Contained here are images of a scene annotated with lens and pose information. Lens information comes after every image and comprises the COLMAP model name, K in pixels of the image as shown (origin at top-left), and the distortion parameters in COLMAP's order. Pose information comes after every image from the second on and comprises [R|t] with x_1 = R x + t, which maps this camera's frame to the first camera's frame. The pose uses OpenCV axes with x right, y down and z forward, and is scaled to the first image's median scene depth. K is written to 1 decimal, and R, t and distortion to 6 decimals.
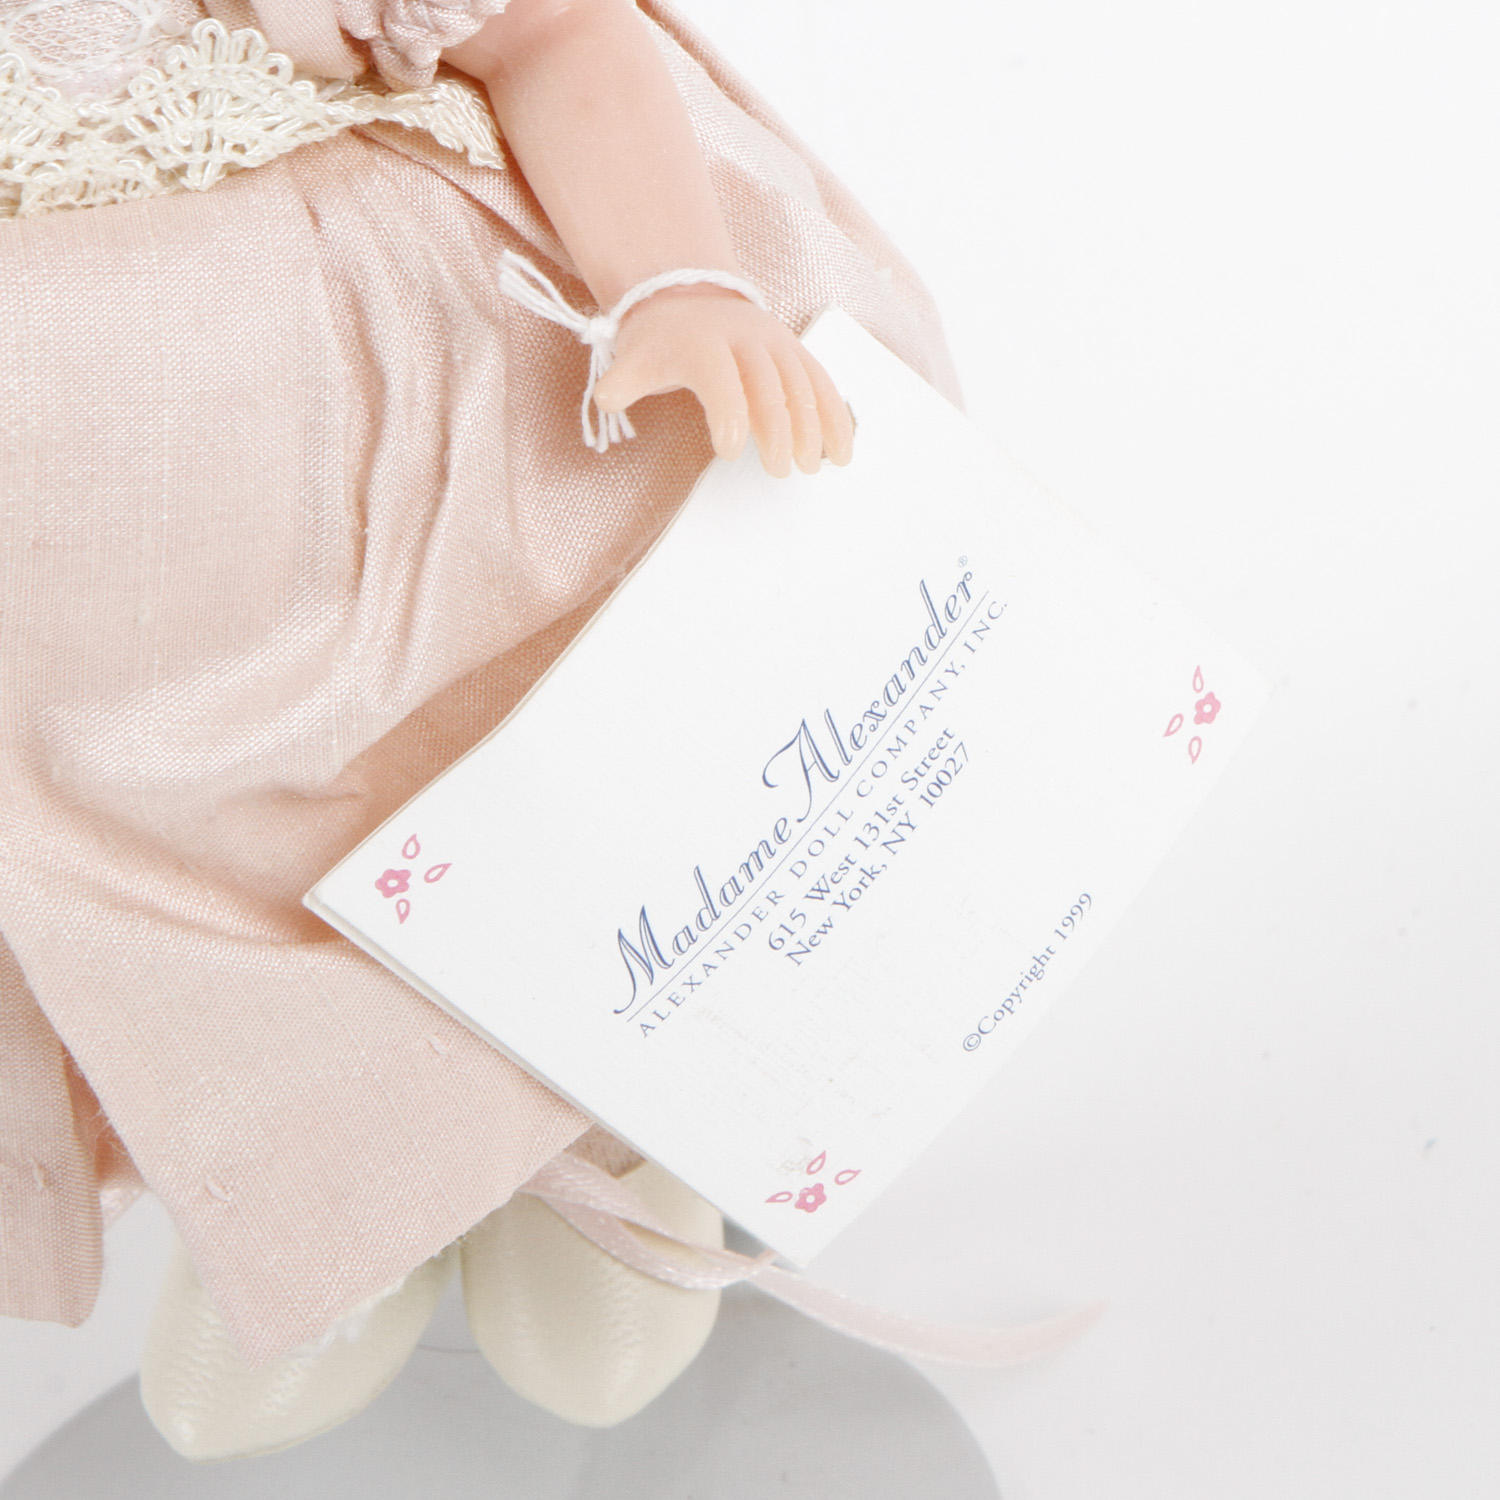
lens RADIAL K [[8409.7, 0, 750.2], [0, 8409.7, 741.6], [0, 0, 1]] dist [0.334175, 0.000000]
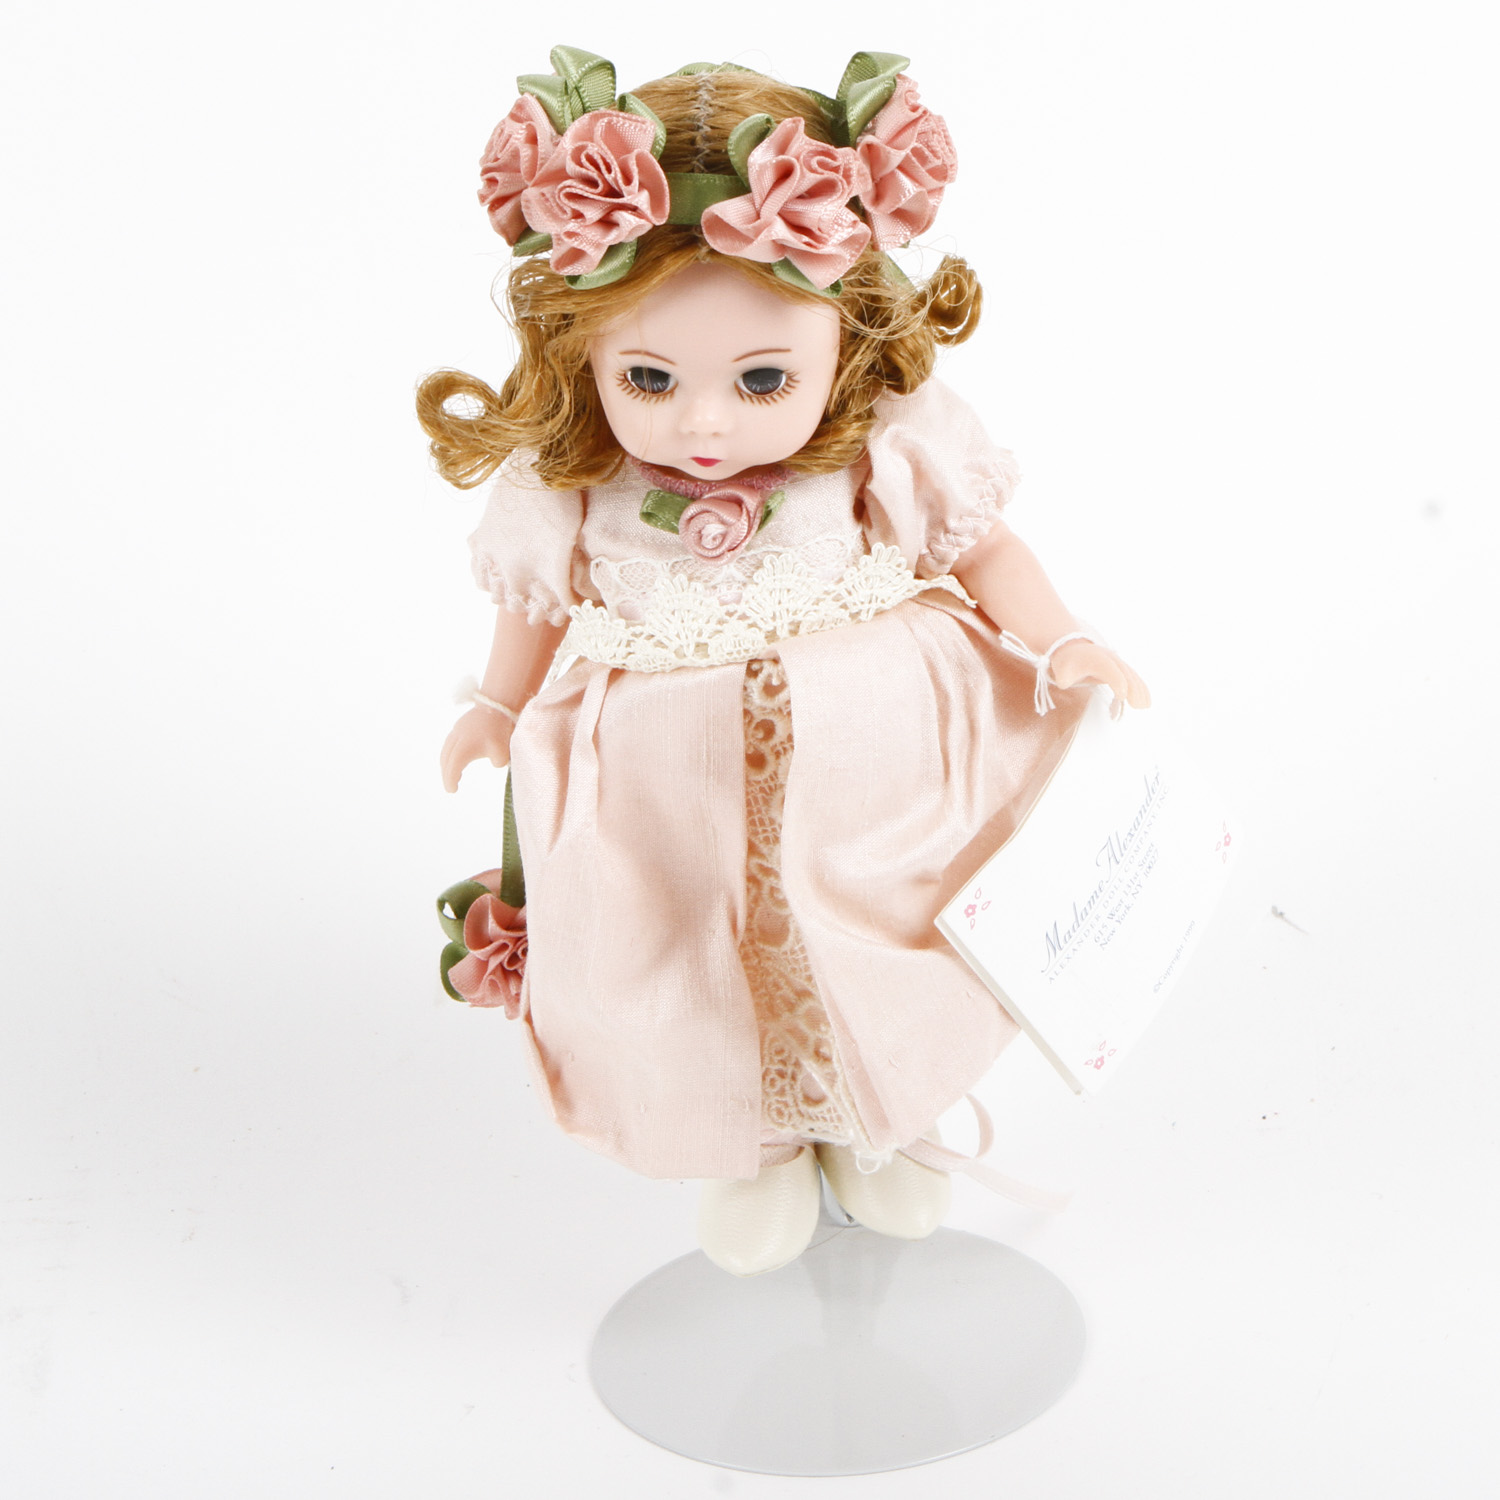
lens RADIAL K [[5177.2, 0, 749.0], [0, 5177.2, 735.4], [0, 0, 1]] dist [-0.096966, 0.000000]
pose [[0.956364, -0.081460, 0.280594, -0.505042], [0.132907, 0.976528, -0.169497, 0.206540], [-0.260200, 0.199394, 0.944742, -0.350679]]
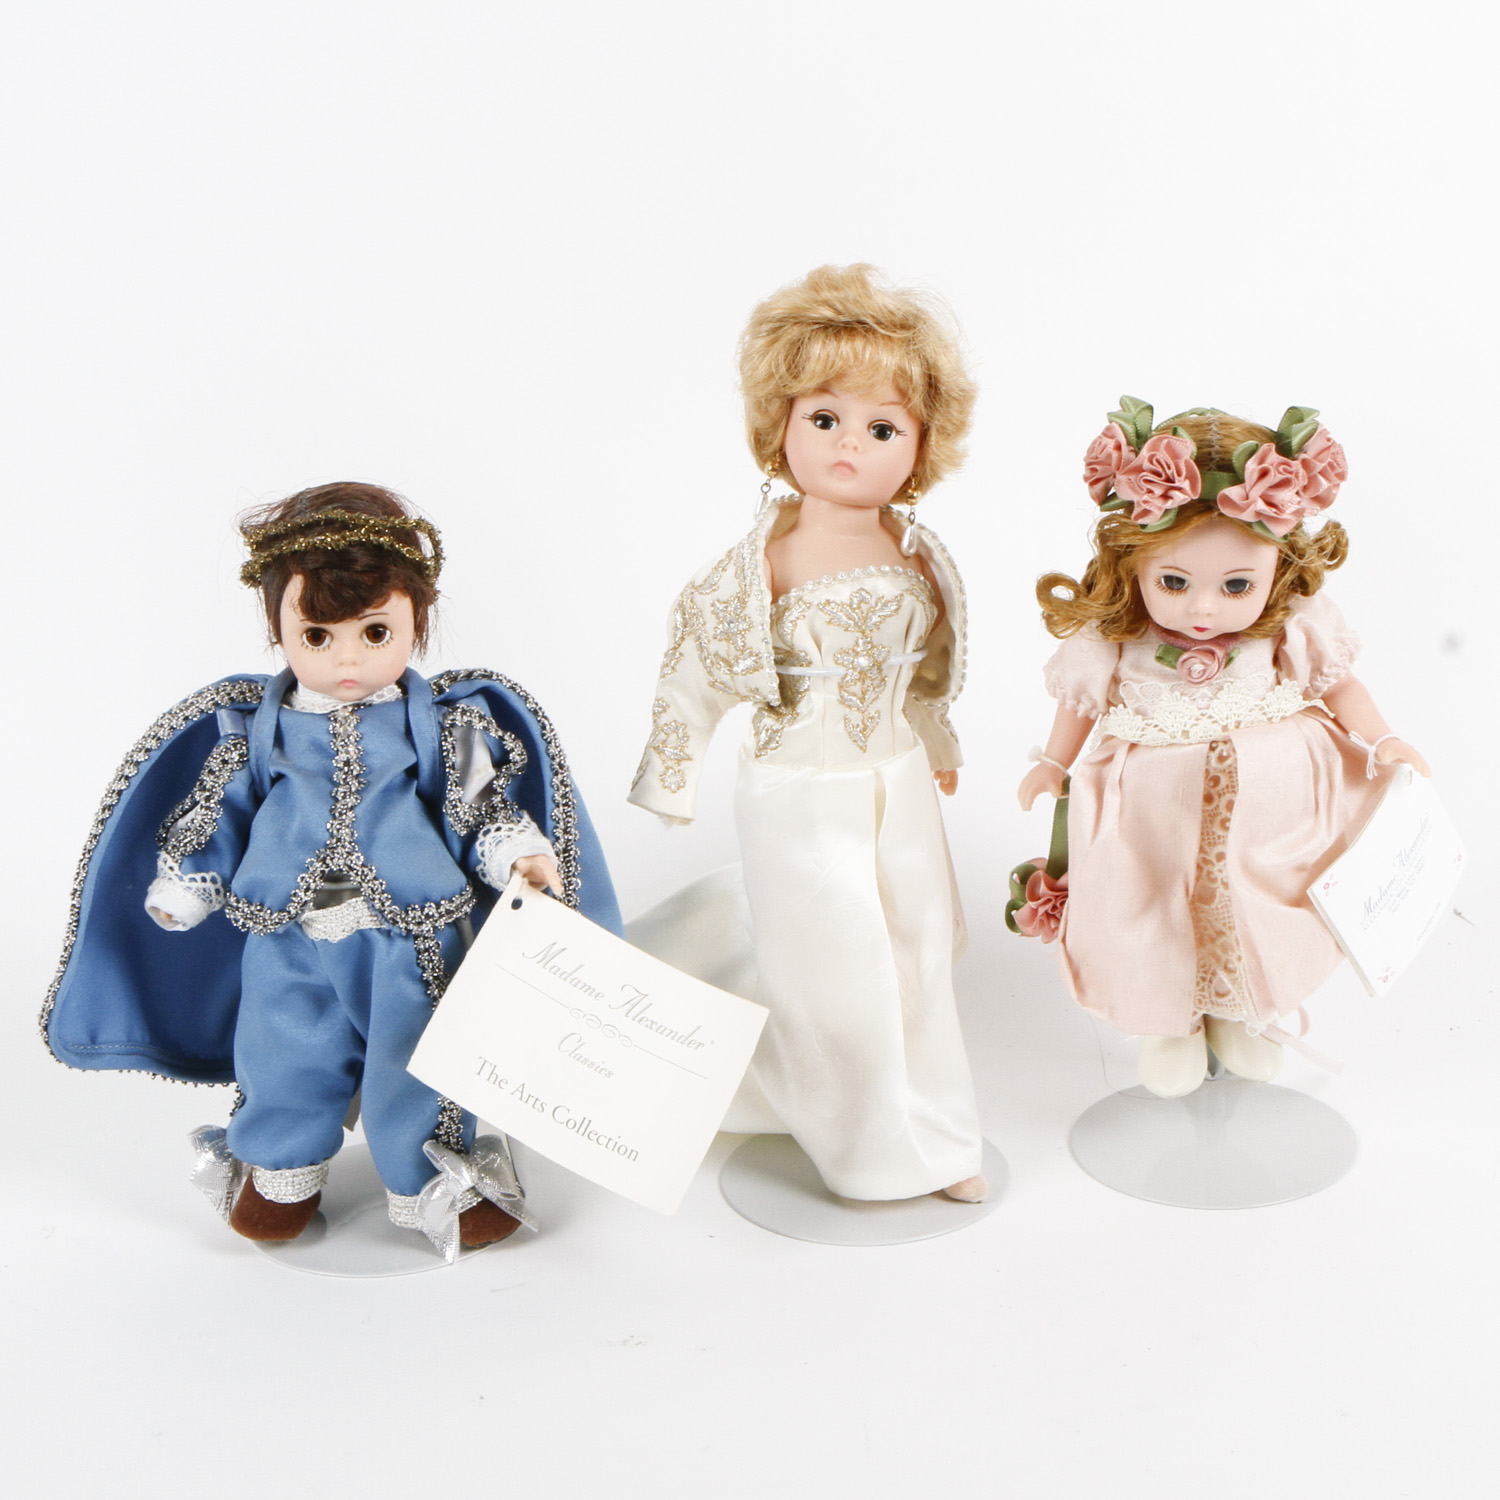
lens RADIAL K [[4081.3, 0, 756.9], [0, 4081.3, 788.8], [0, 0, 1]] dist [-0.095978, 0.000000]
pose [[0.960716, -0.035633, 0.275235, -0.877752], [0.090464, 0.977766, -0.189184, 0.329599], [-0.262374, 0.206651, 0.942579, -0.847497]]
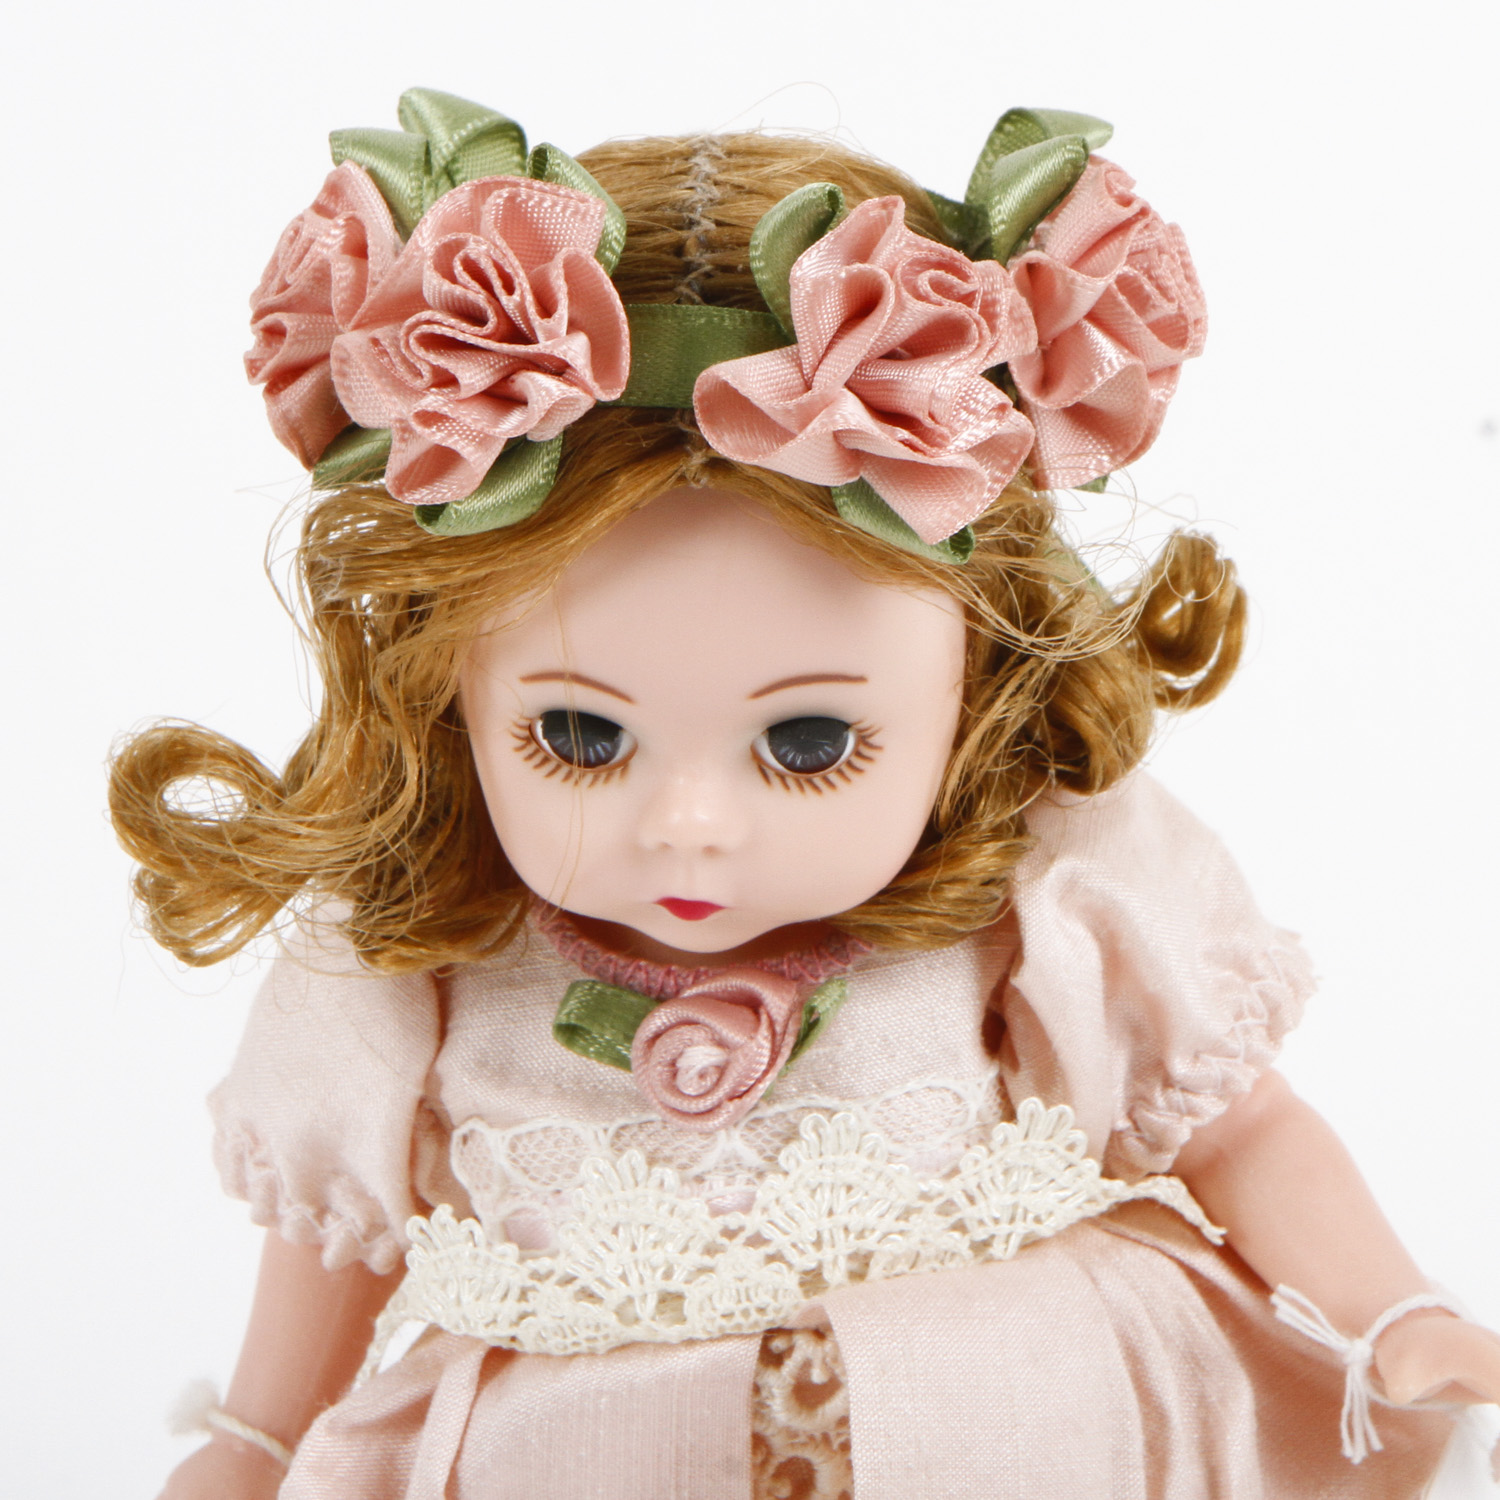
lens RADIAL K [[8409.7, 0, 784.9], [0, 8409.7, 584.8], [0, 0, 1]] dist [0.334175, 0.000000]
pose [[0.955583, -0.016037, 0.294287, -0.436696], [0.113529, 0.941493, -0.317337, 0.213979], [-0.271980, 0.336652, 0.901495, -0.075923]]
